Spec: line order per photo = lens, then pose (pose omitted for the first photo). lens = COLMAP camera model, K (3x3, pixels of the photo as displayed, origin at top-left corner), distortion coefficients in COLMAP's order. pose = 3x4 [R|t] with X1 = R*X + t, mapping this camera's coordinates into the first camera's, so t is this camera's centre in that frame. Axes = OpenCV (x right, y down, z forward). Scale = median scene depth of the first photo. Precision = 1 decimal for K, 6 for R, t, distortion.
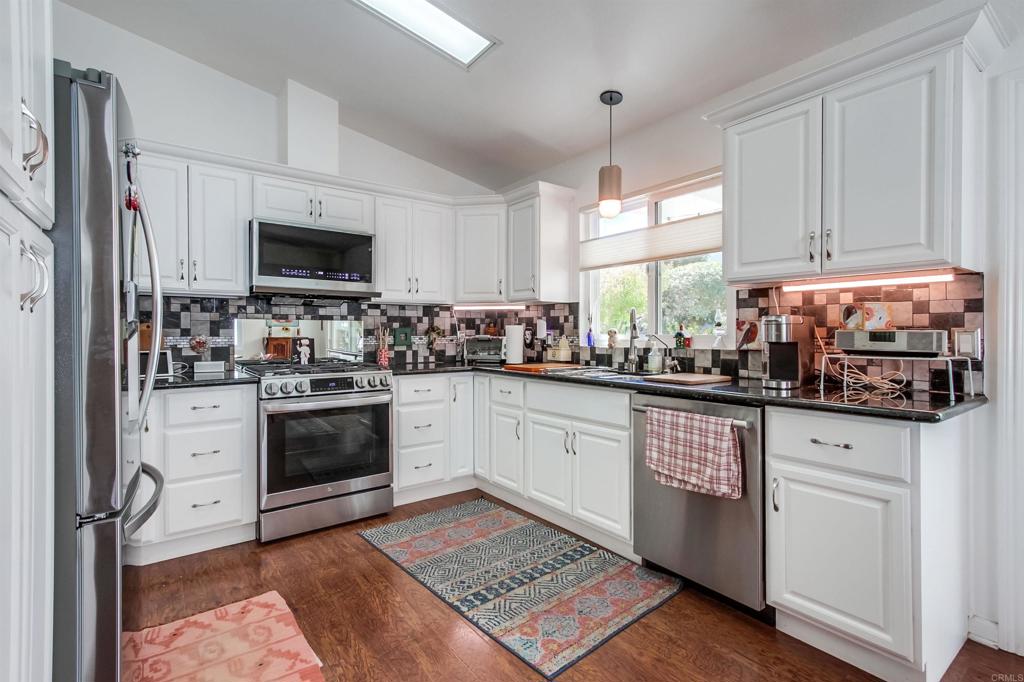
lens RADIAL K [[473.6, 0, 509.0], [0, 473.6, 340.3], [0, 0, 1]] dist [-0.013652, 0.000902]
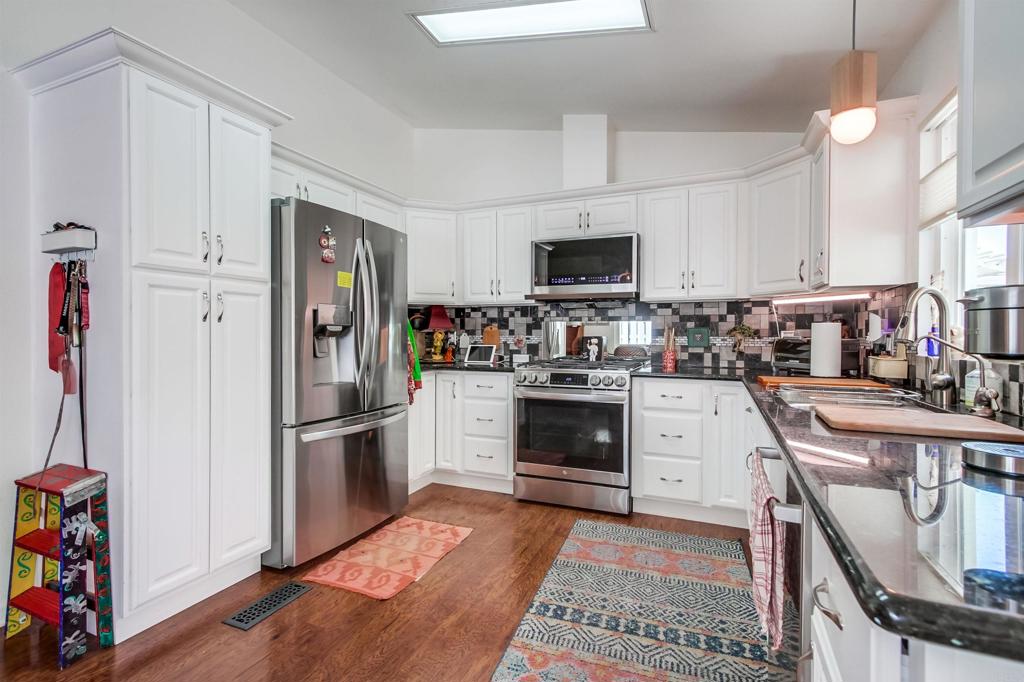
lens RADIAL K [[473.6, 0, 509.0], [0, 473.6, 340.3], [0, 0, 1]] dist [-0.013652, 0.000902]
pose [[0.494627, 0.014763, -0.868980, 0.520126], [-0.016339, 0.999837, 0.007686, -0.004083], [0.868952, 0.010397, 0.494788, 0.325018]]
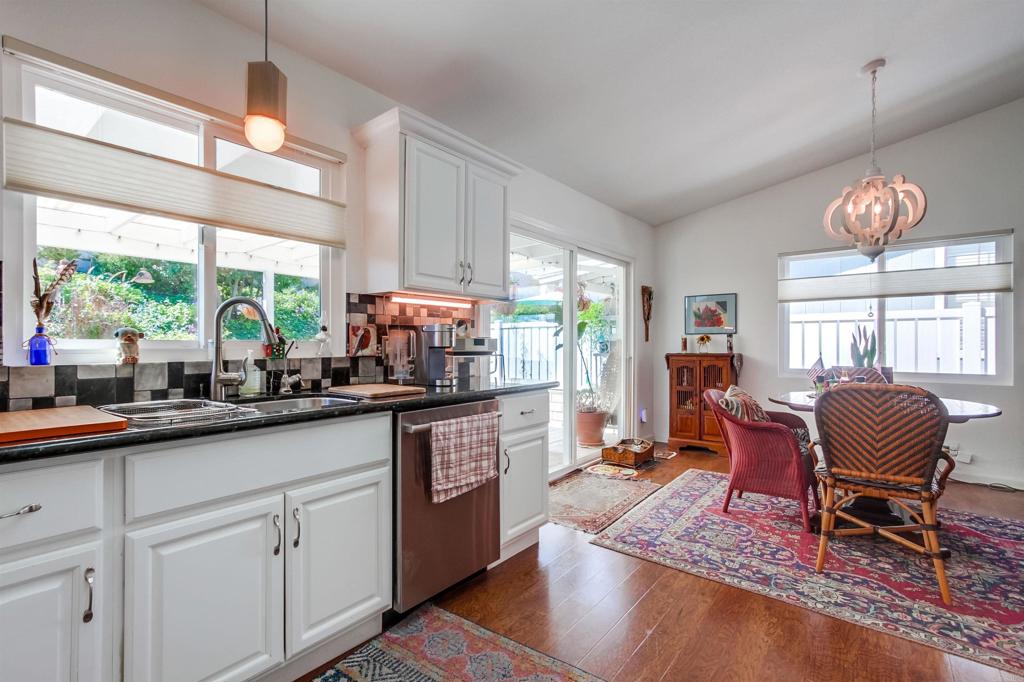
lens RADIAL K [[484.0, 0, 524.2], [0, 484.0, 340.6], [0, 0, 1]] dist [0.002544, 0.000572]
pose [[-0.285150, 0.006189, 0.958463, -0.486627], [0.013474, 0.999906, -0.002448, -0.004334], [-0.958388, 0.012216, -0.285207, 0.854935]]
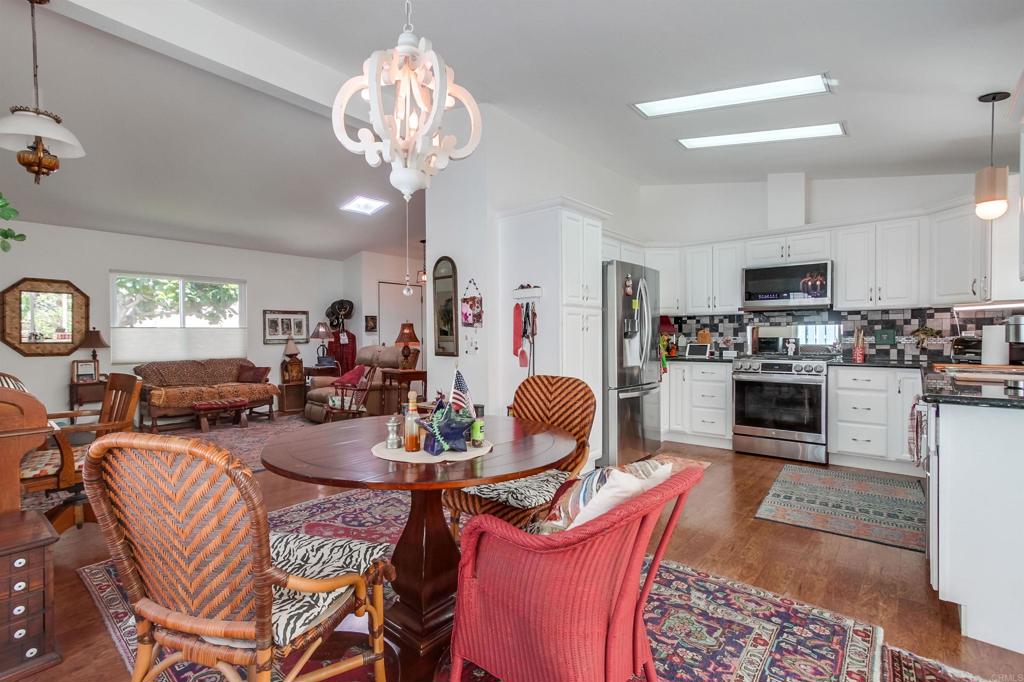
lens RADIAL K [[482.8, 0, 509.6], [0, 482.8, 345.0], [0, 0, 1]] dist [-0.001453, -0.000323]
pose [[0.226042, 0.017735, -0.973956, 0.988134], [-0.008838, 0.999830, 0.016154, 0.001003], [0.974078, 0.004956, 0.226160, -0.232055]]
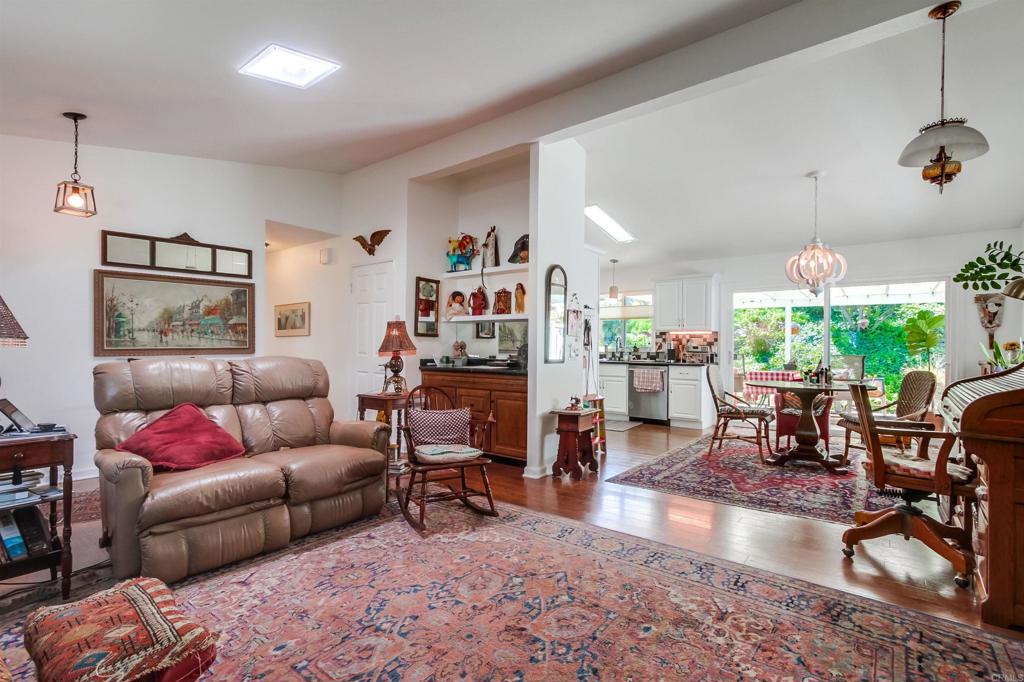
lens RADIAL K [[469.2, 0, 514.4], [0, 469.2, 350.3], [0, 0, 1]] dist [0.000516, 0.000591]
pose [[0.962464, 0.009224, 0.271254, -1.095914], [-0.008164, 0.999954, -0.005038, 0.029520], [-0.271288, 0.002634, 0.962495, -1.501744]]
